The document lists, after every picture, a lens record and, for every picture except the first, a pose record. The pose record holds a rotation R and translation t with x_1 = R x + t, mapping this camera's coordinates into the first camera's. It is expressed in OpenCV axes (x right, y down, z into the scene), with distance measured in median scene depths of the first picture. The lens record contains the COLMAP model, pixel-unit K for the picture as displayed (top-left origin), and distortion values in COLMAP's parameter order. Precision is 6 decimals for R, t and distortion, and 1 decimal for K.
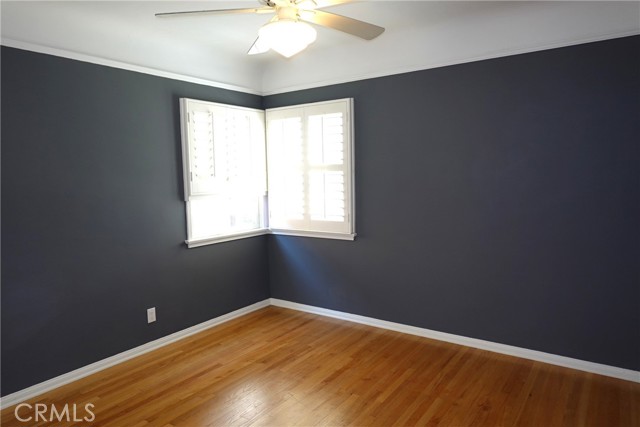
lens RADIAL K [[427.1, 0, 316.4], [0, 427.1, 211.4], [0, 0, 1]] dist [-0.004335, 0.002146]
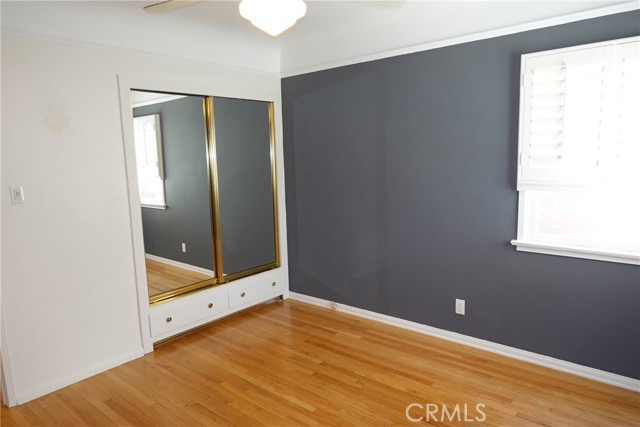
lens RADIAL K [[427.1, 0, 316.4], [0, 427.1, 211.4], [0, 0, 1]] dist [-0.004335, 0.002146]
pose [[-0.084520, 0.159612, -0.983555, 0.543874], [-0.055078, 0.984829, 0.164552, -0.103270], [0.994898, 0.068080, -0.074446, 0.759741]]
